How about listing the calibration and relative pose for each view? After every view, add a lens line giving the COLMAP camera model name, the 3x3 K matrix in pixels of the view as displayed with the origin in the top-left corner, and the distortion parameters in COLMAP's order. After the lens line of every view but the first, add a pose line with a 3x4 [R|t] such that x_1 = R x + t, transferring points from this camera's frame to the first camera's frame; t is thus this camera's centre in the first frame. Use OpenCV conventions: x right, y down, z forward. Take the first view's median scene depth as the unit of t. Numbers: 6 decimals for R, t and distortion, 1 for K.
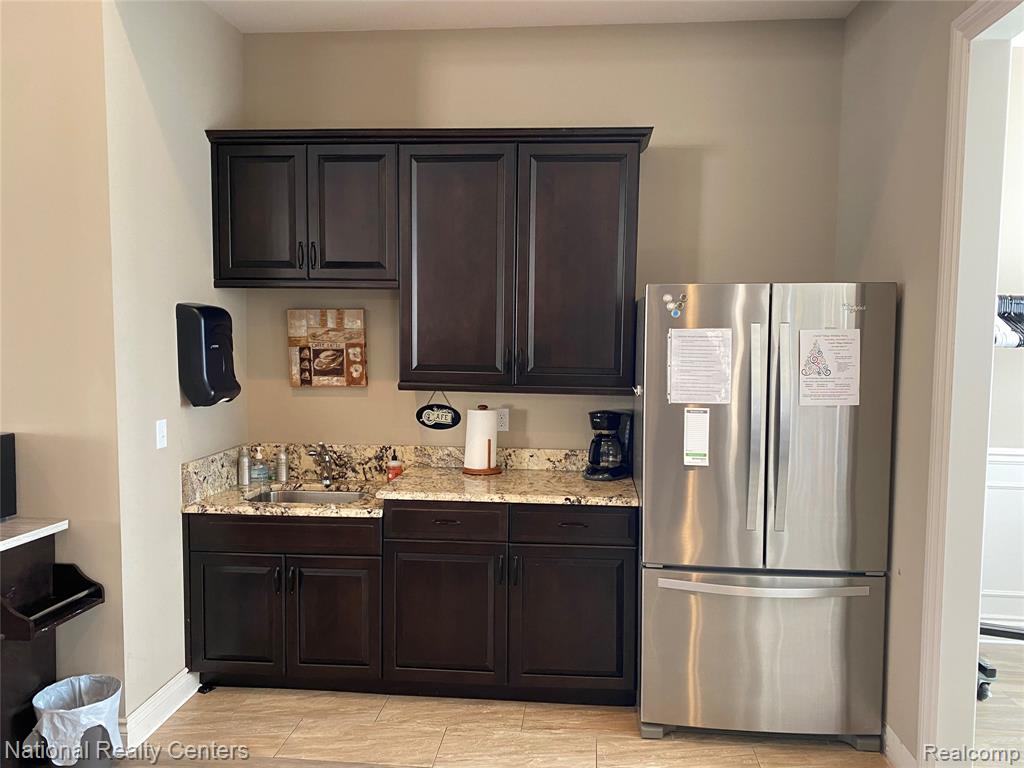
lens RADIAL K [[787.3, 0, 527.3], [0, 787.3, 387.9], [0, 0, 1]] dist [0.076260, -0.000132]
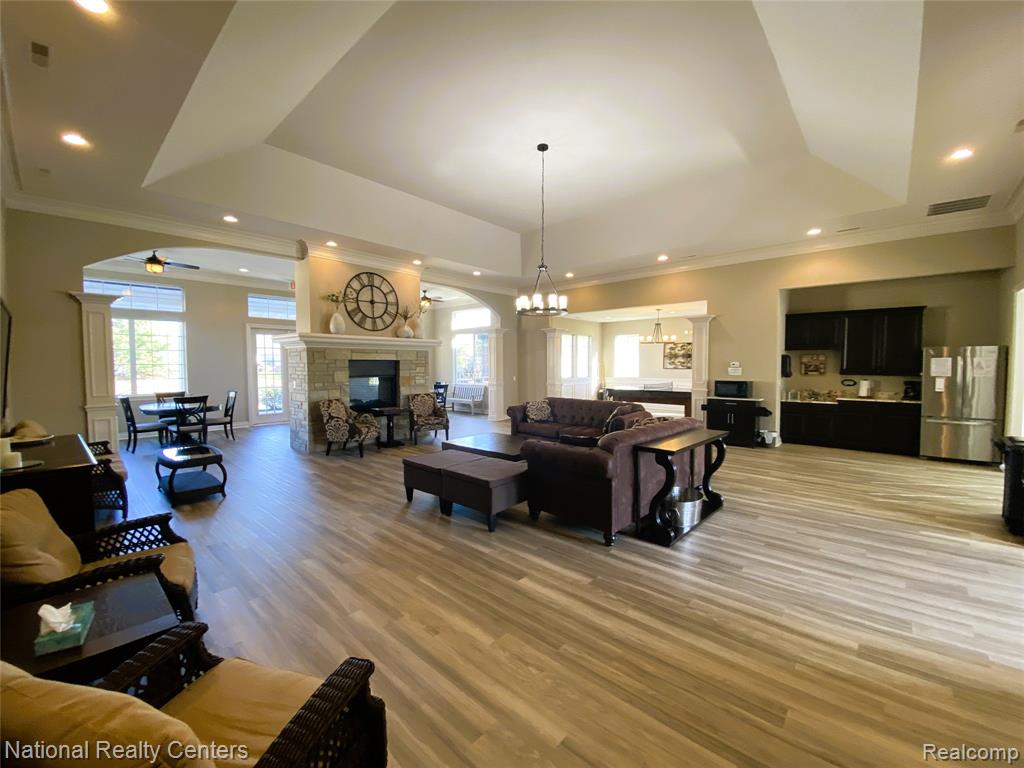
lens RADIAL K [[411.4, 0, 524.5], [0, 411.4, 382.7], [0, 0, 1]] dist [0.013001, -0.017806]
pose [[0.805282, 0.013503, -0.592738, -0.205938], [-0.028341, 0.999474, -0.015735, 0.117018], [0.592214, 0.029470, 0.805242, -1.558429]]
